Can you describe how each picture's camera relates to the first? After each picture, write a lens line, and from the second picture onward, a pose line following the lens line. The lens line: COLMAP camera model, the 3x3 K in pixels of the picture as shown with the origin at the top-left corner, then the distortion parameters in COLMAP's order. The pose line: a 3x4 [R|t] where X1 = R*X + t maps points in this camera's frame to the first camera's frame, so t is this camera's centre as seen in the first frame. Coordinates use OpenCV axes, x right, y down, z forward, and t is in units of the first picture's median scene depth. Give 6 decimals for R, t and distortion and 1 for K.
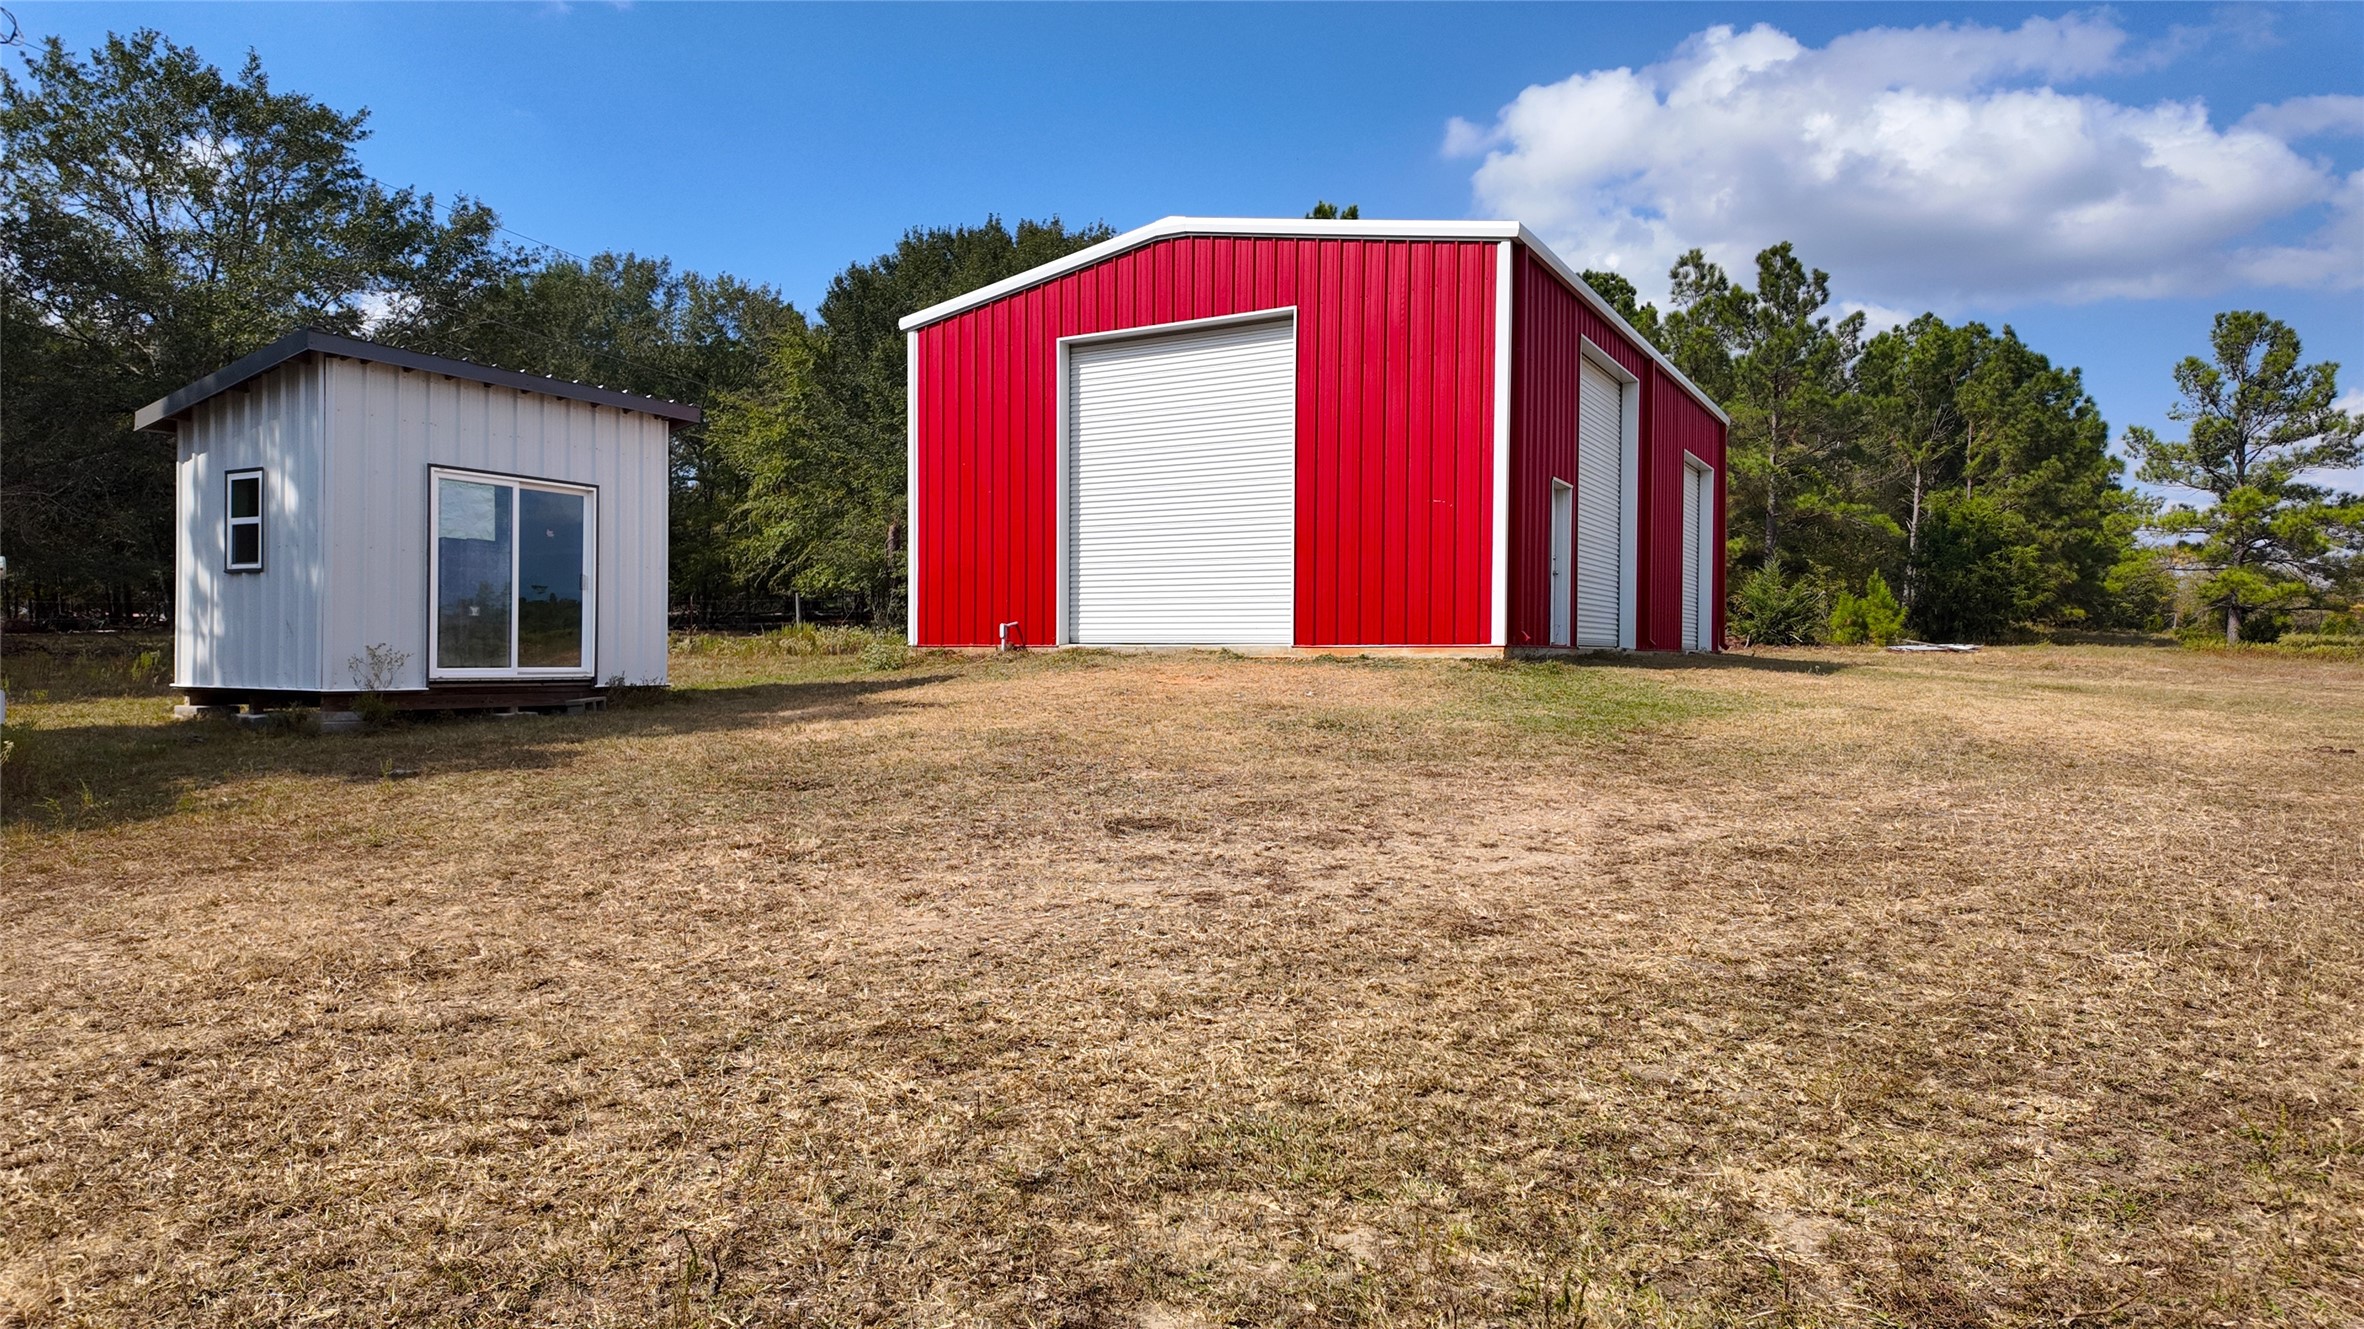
lens RADIAL K [[1395.0, 0, 1180.1], [0, 1395.0, 660.9], [0, 0, 1]] dist [0.017354, -0.001762]
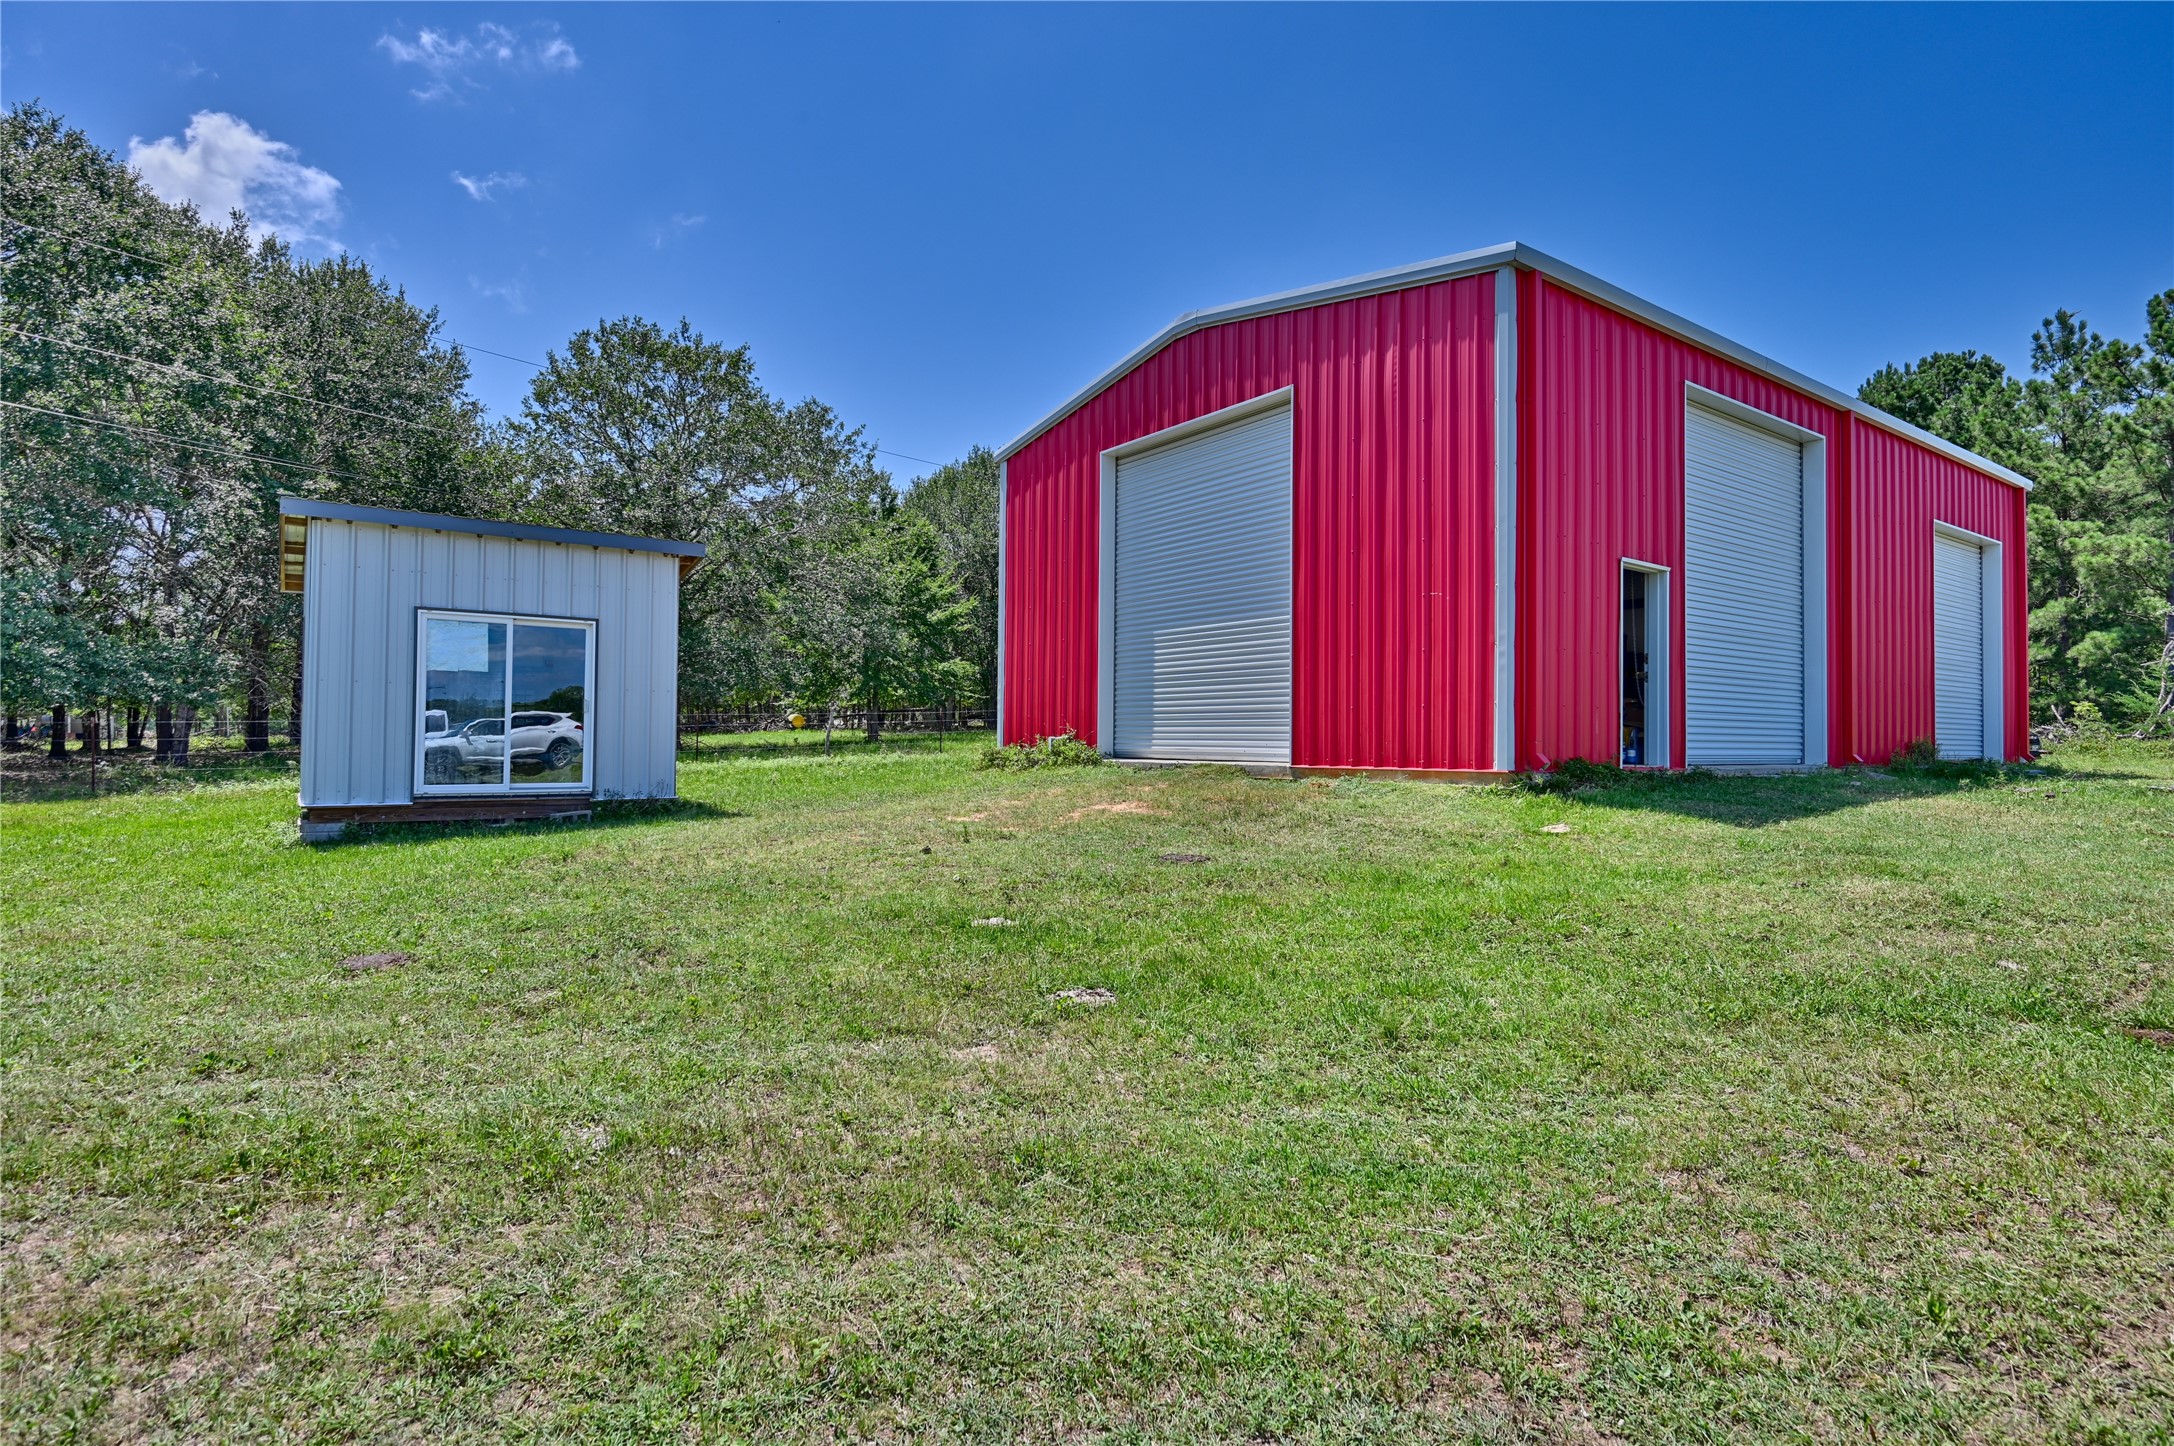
lens RADIAL K [[1099.7, 0, 1089.6], [0, 1099.7, 722.8], [0, 0, 1]] dist [-0.004512, 0.000071]
pose [[0.912857, -0.001969, -0.408275, 0.297390], [-0.005910, 0.999820, -0.018036, -0.029553], [0.408237, 0.018878, 0.912681, 0.365665]]
